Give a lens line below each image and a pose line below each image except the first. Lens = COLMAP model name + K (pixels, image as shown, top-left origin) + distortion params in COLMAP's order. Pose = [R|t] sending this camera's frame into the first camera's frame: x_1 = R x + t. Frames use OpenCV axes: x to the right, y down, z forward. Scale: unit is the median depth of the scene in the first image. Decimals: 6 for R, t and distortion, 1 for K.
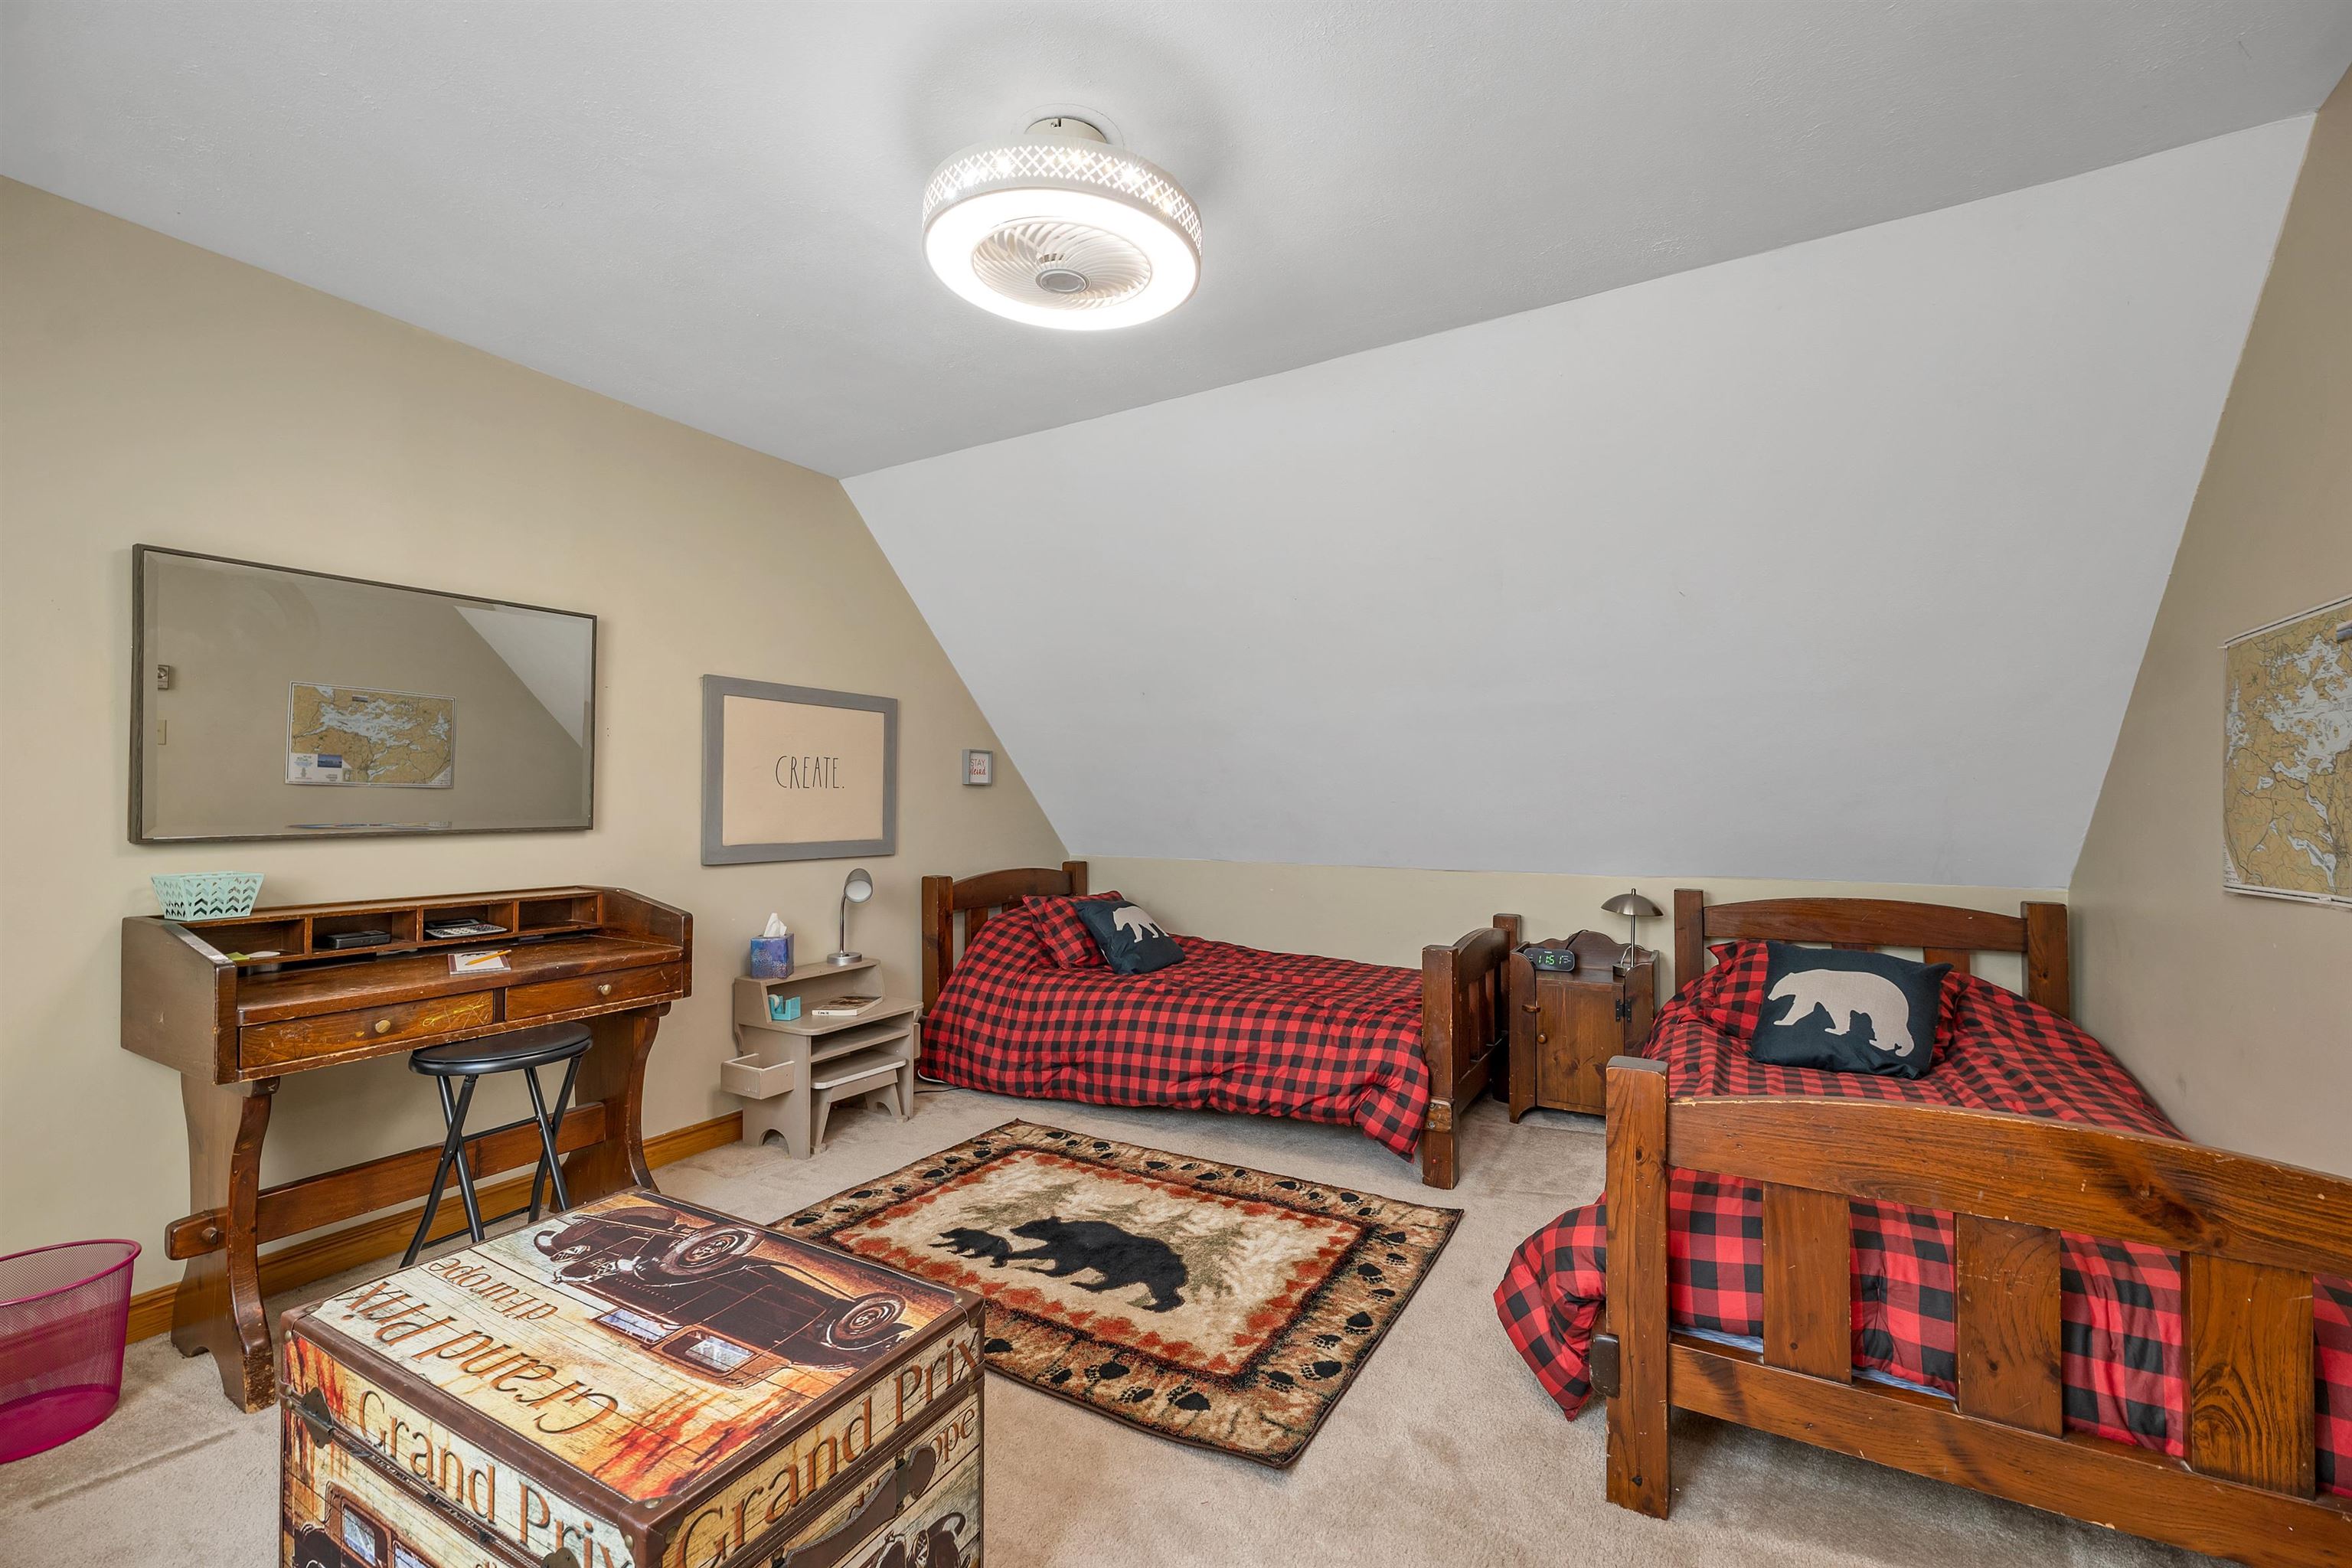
lens RADIAL K [[976.6, 0, 1176.8], [0, 976.6, 795.9], [0, 0, 1]] dist [0.003413, -0.000945]
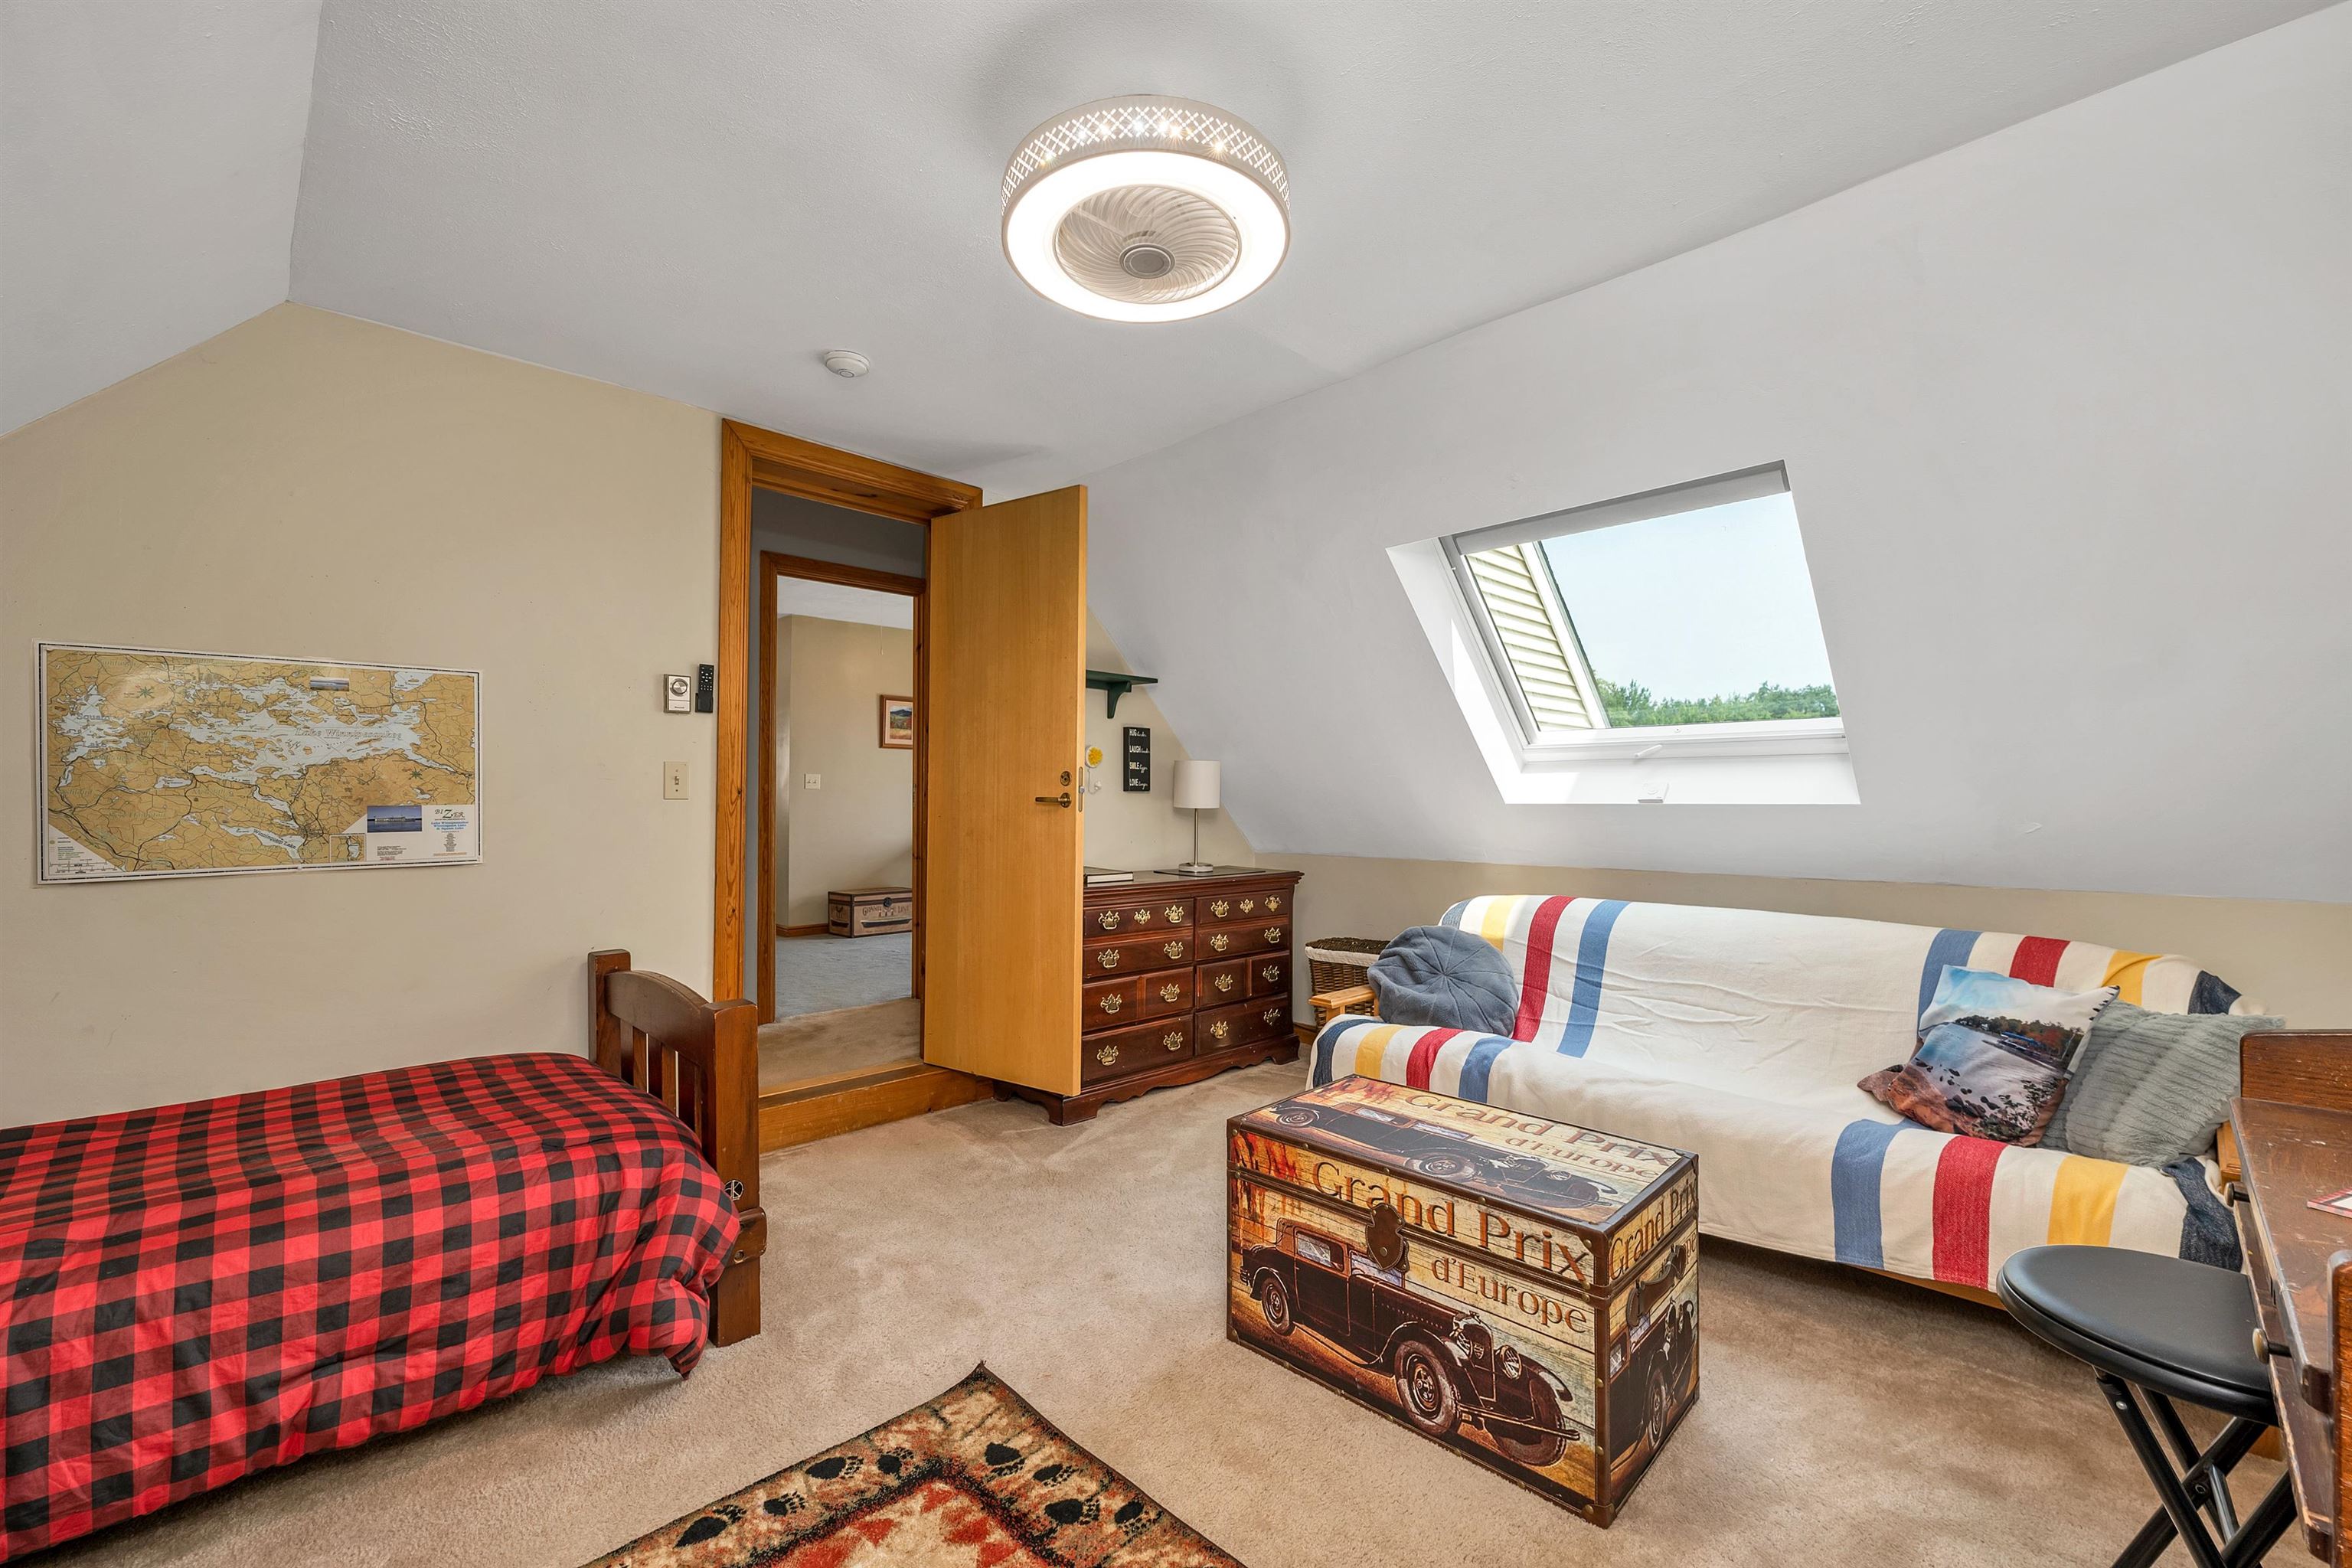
lens RADIAL K [[976.6, 0, 1182.4], [0, 976.6, 800.1], [0, 0, 1]] dist [0.003413, -0.000945]
pose [[-0.967289, 0.000196, 0.253677, -0.374297], [-0.003511, 0.999894, -0.014161, 0.014508], [-0.253653, -0.014589, -0.967185, 1.817491]]
